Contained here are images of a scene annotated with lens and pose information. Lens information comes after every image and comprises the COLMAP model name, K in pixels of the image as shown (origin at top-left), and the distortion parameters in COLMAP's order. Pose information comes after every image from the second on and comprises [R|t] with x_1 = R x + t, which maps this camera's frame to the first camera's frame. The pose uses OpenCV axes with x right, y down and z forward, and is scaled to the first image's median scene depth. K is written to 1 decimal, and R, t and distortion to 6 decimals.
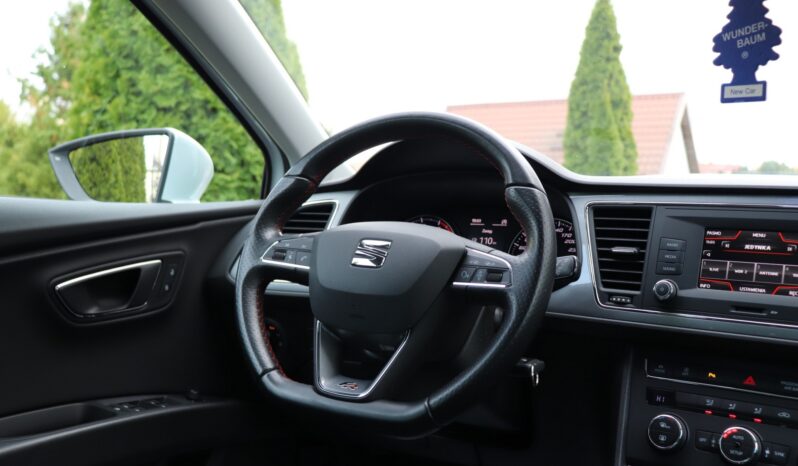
lens RADIAL K [[824.5, 0, 401.2], [0, 824.5, 241.7], [0, 0, 1]] dist [-0.105817, 0.217415]
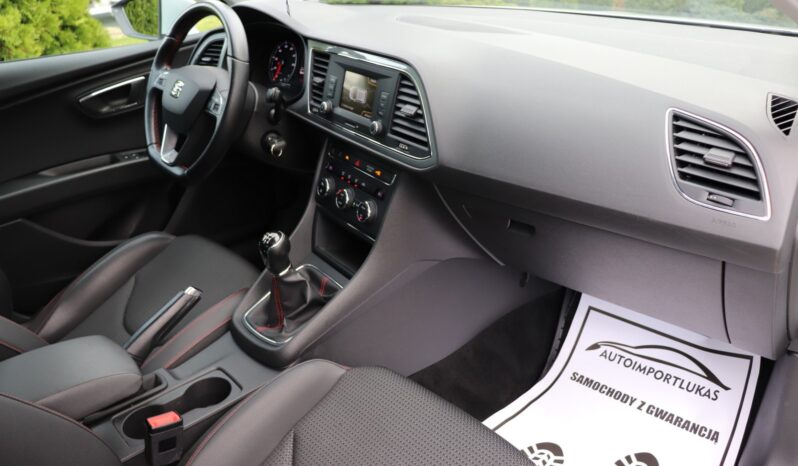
lens RADIAL K [[656.1, 0, 399.0], [0, 656.1, 233.0], [0, 0, 1]] dist [-0.186477, 0.163627]
pose [[0.934103, 0.084545, -0.346848, 0.973531], [0.059173, 0.921450, 0.383964, -0.214340], [0.352065, -0.379186, 0.855727, -0.207136]]
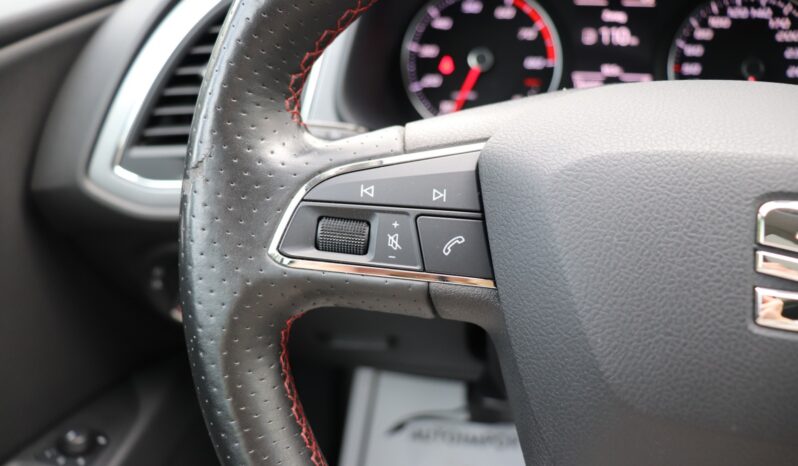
lens RADIAL K [[656.1, 0, 399.0], [0, 656.1, 233.0], [0, 0, 1]] dist [-0.186477, 0.163627]
pose [[0.941170, -0.179318, 0.286435, -0.208031], [0.049357, 0.911457, 0.408425, -0.075843], [-0.334311, -0.370259, 0.866686, 0.875333]]
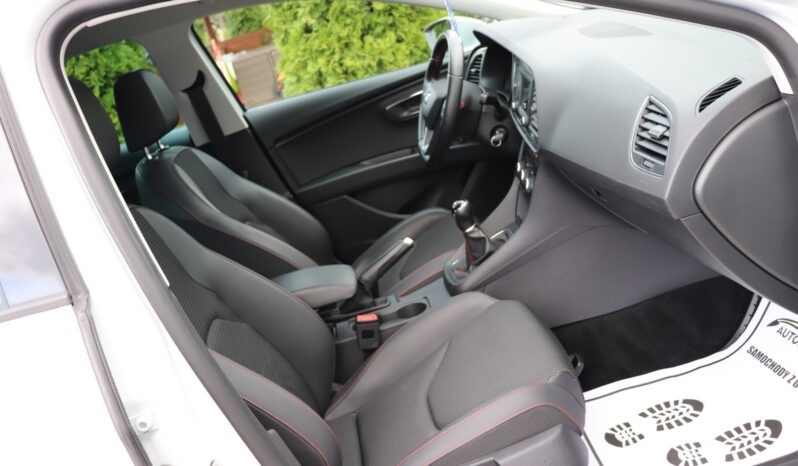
lens RADIAL K [[753.5, 0, 399.0], [0, 753.5, 233.0], [0, 0, 1]] dist [-0.221607, 0.305179]
pose [[0.535983, 0.106395, -0.837498, 1.895795], [0.242750, 0.930709, 0.273592, -0.253191], [0.808576, -0.349943, 0.473017, -0.326541]]
